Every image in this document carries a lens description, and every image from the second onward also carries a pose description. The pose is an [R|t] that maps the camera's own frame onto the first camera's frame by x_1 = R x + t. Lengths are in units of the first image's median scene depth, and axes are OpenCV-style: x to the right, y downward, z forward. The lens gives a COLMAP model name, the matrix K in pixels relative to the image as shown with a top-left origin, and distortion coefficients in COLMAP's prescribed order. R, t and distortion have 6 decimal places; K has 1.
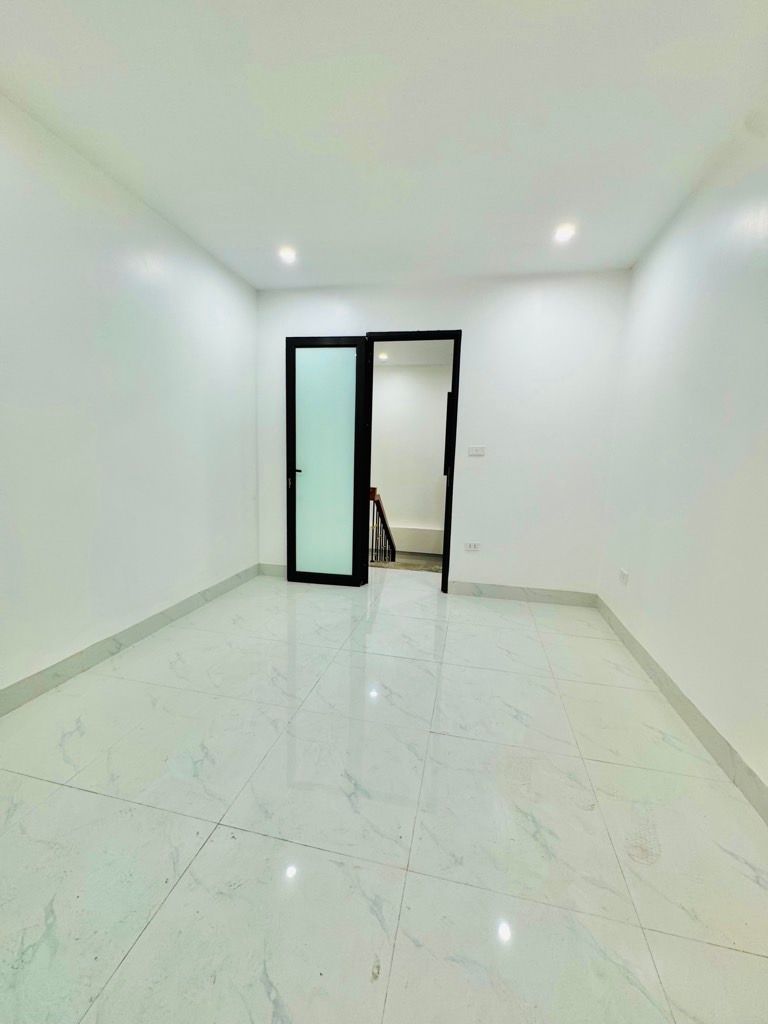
lens RADIAL K [[405.8, 0, 378.5], [0, 405.8, 512.6], [0, 0, 1]] dist [-0.003372, 0.000257]
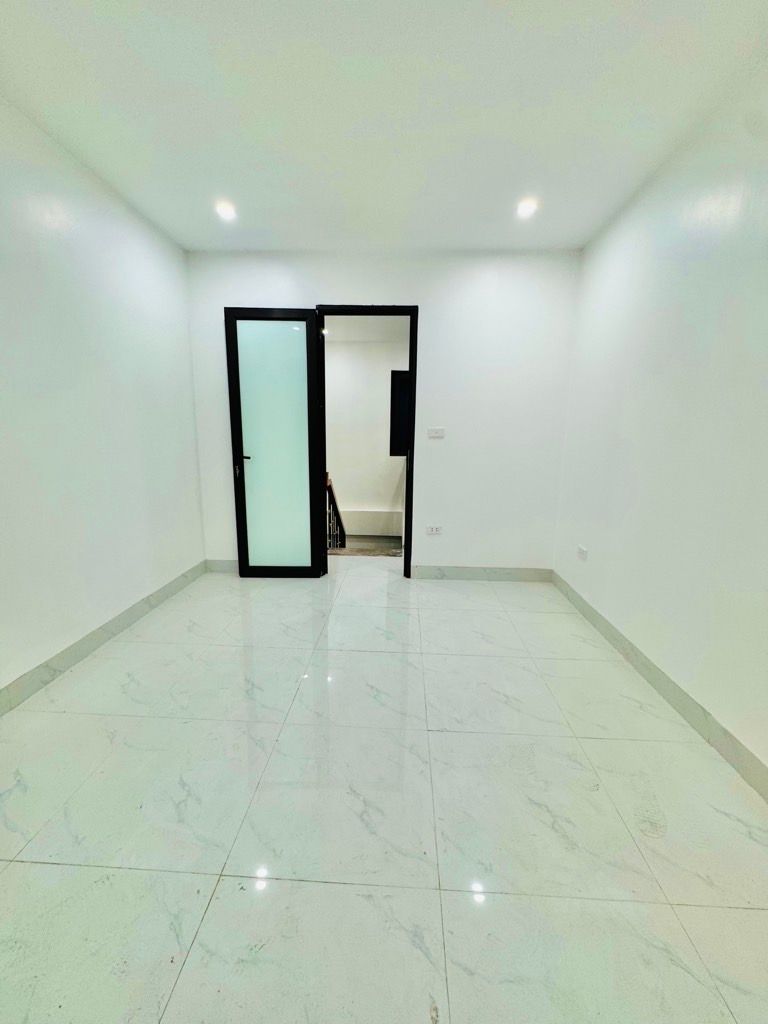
lens RADIAL K [[405.8, 0, 377.4], [0, 405.8, 513.0], [0, 0, 1]] dist [-0.003372, 0.000257]
pose [[0.985562, -0.048134, 0.162329, -0.097581], [0.039311, 0.997592, 0.057137, -0.029802], [-0.164688, -0.049931, 0.985081, 0.070811]]
